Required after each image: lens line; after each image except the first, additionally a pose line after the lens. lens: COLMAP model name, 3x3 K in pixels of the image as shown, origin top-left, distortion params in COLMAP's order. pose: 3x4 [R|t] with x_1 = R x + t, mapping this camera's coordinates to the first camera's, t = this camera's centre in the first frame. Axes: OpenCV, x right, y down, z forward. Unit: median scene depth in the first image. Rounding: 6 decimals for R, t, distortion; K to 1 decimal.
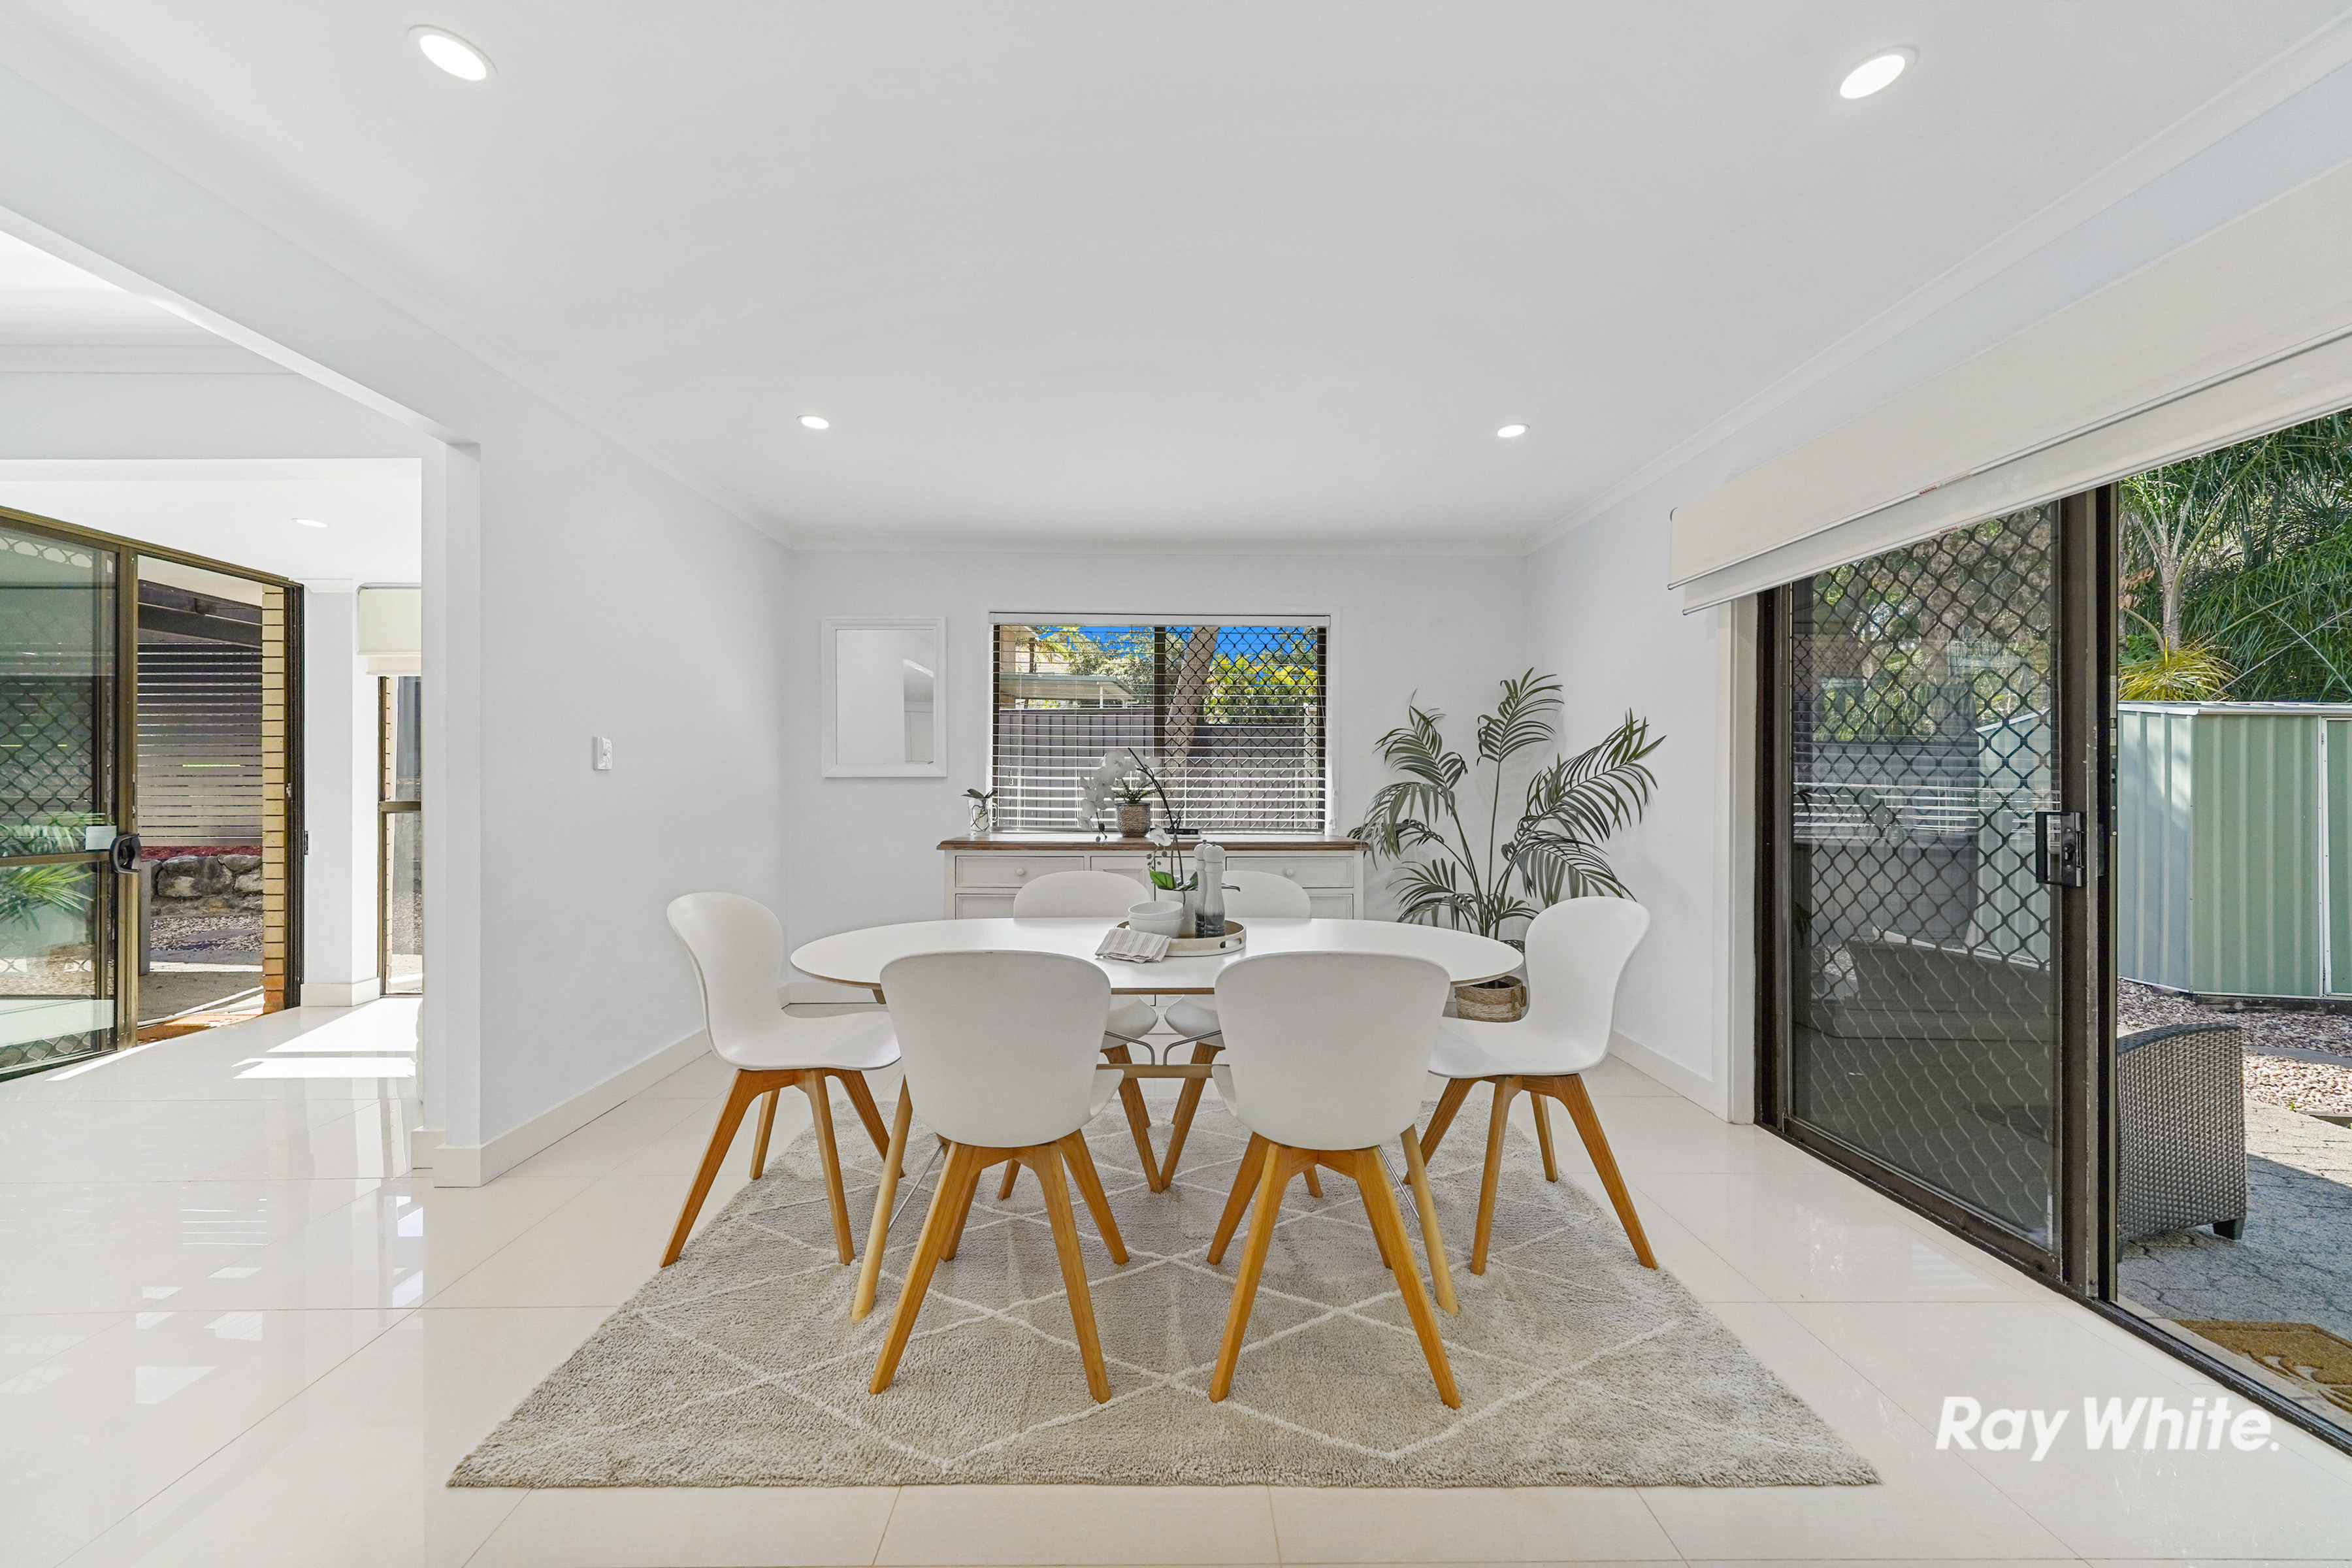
lens RADIAL K [[797.2, 0, 1168.3], [0, 797.2, 787.9], [0, 0, 1]] dist [0.001190, -0.000058]
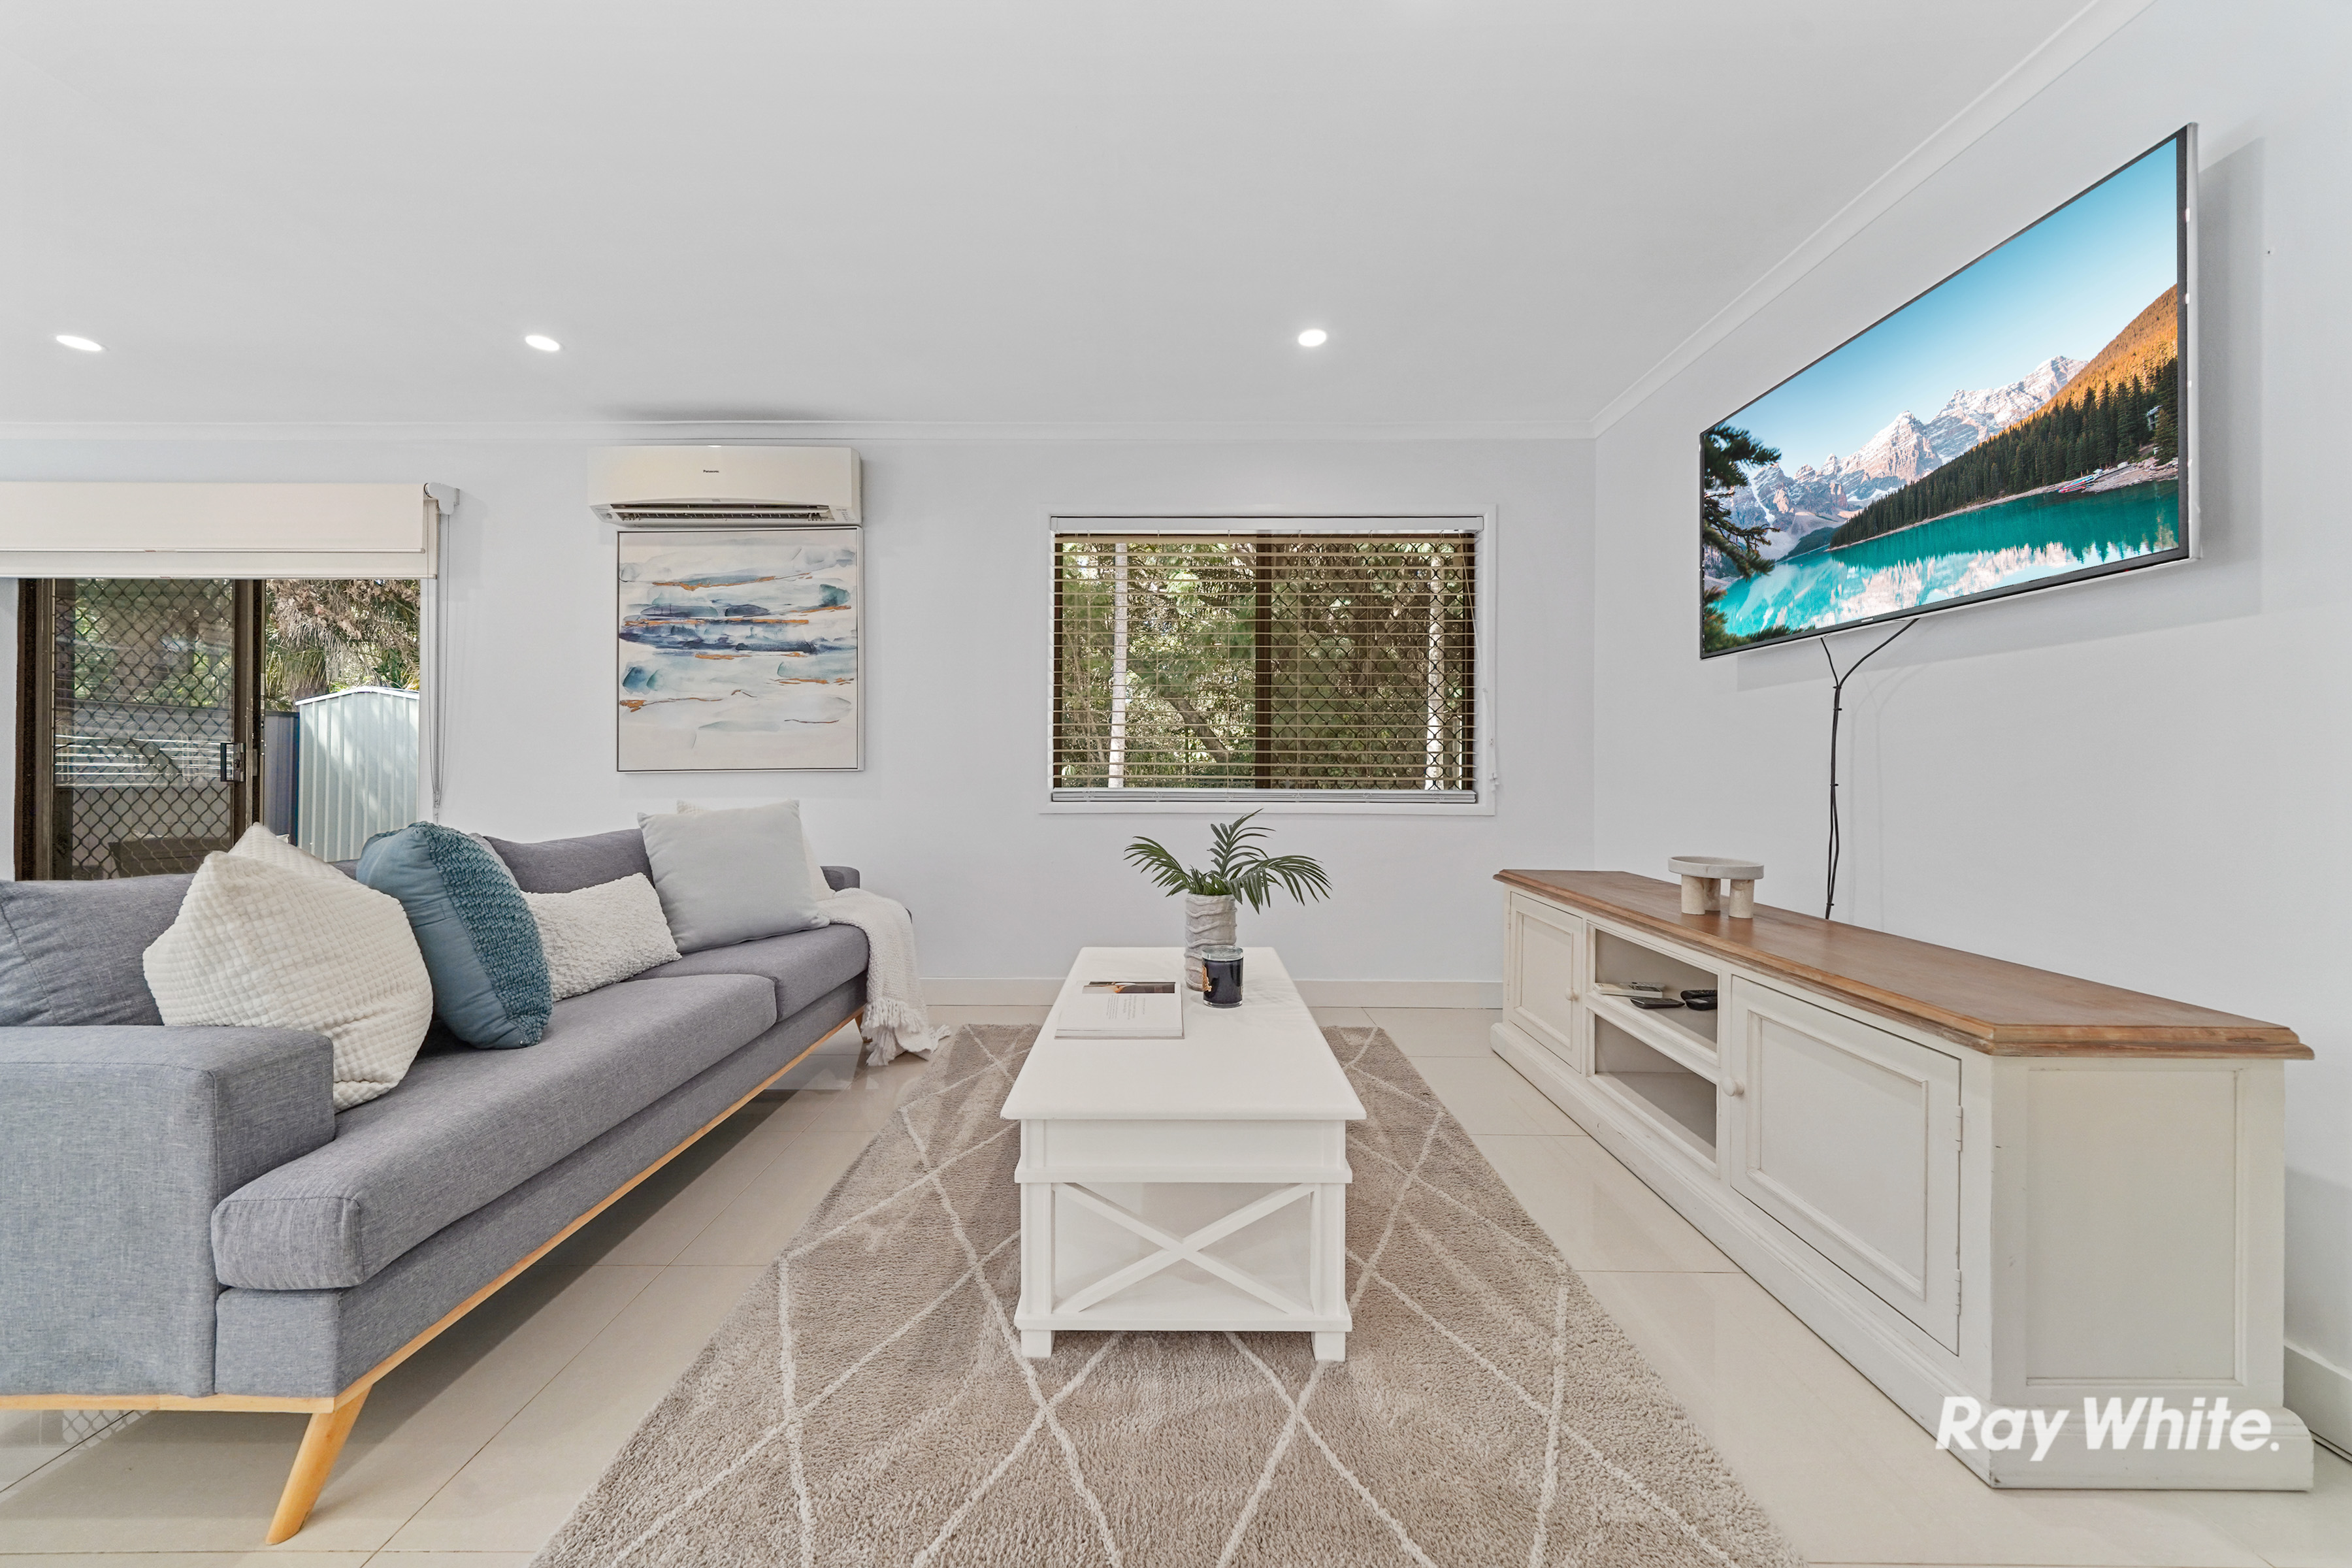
lens RADIAL K [[838.5, 0, 1165.9], [0, 838.5, 761.2], [0, 0, 1]] dist [0.001650, 0.000211]
pose [[-0.006750, 0.001618, 0.999976, -0.480705], [0.000309, 0.999999, -0.001616, 0.040047], [-0.999977, 0.000298, -0.006751, -0.641074]]
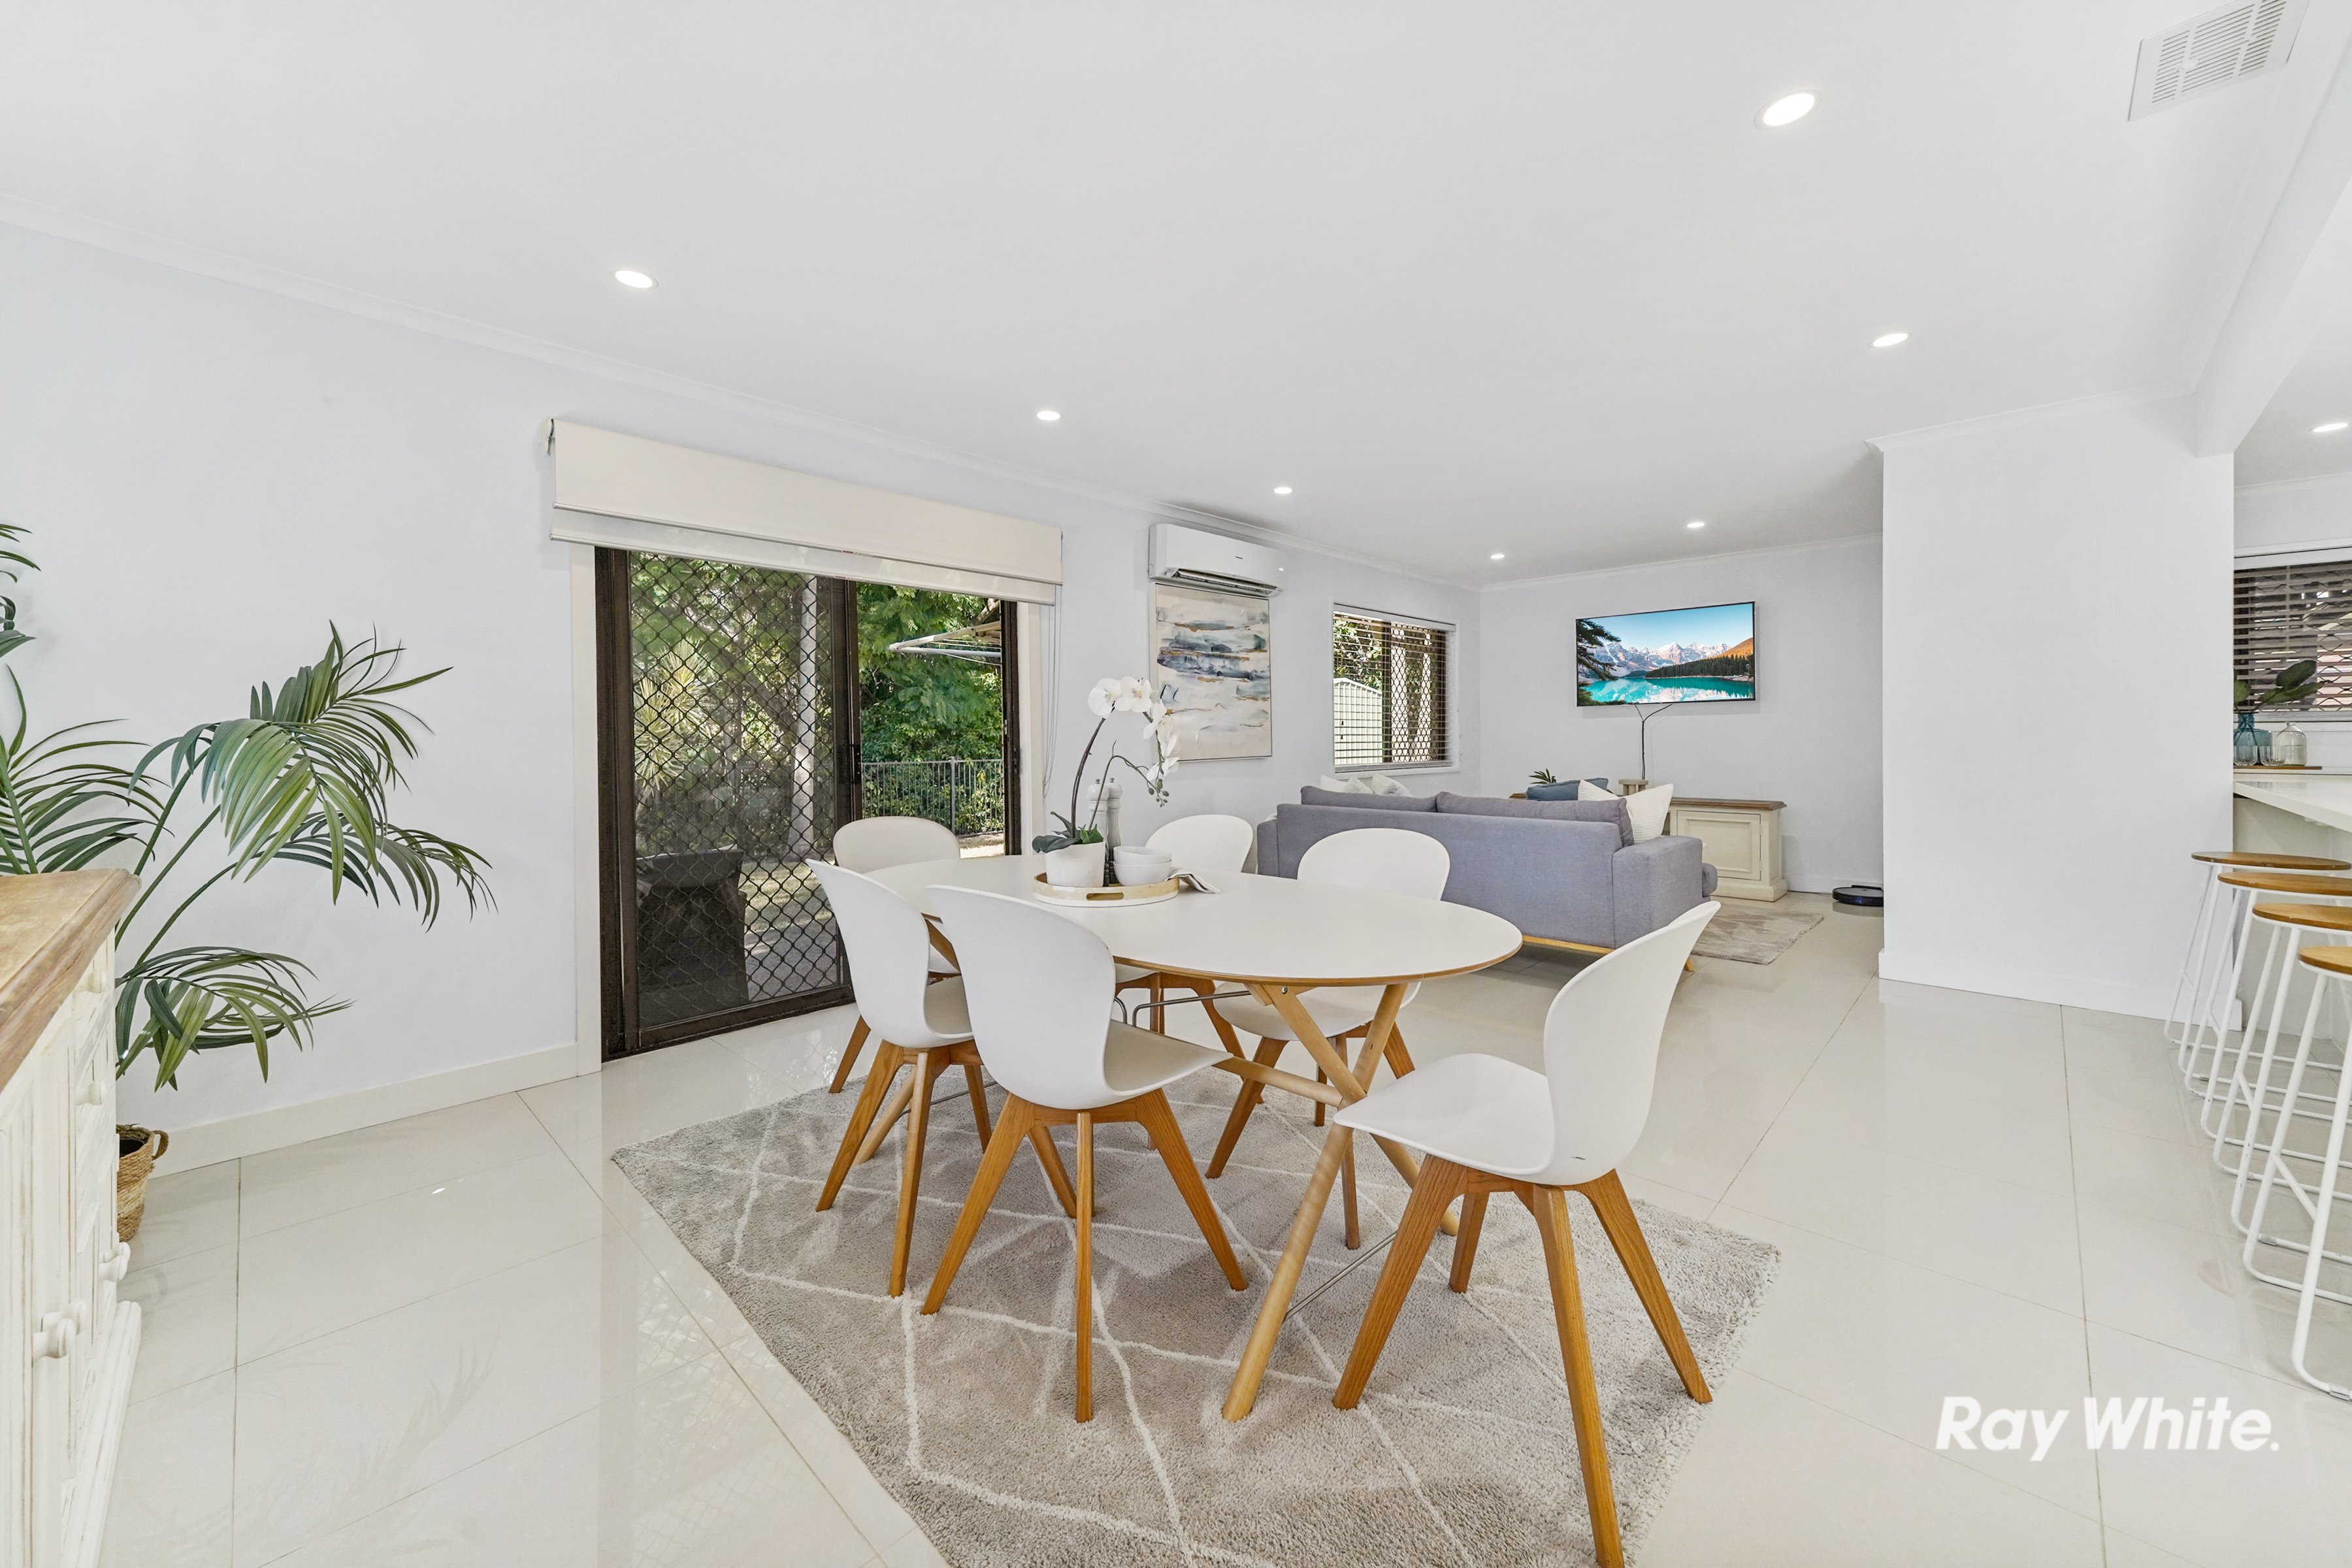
lens RADIAL K [[876.7, 0, 1164.8], [0, 876.7, 740.8], [0, 0, 1]] dist [0.001047, 0.000058]
pose [[-0.716702, -0.003924, 0.697368, -0.465481], [0.002419, 0.999964, 0.008113, 0.004829], [-0.697375, 0.007501, -0.716667, 1.057678]]
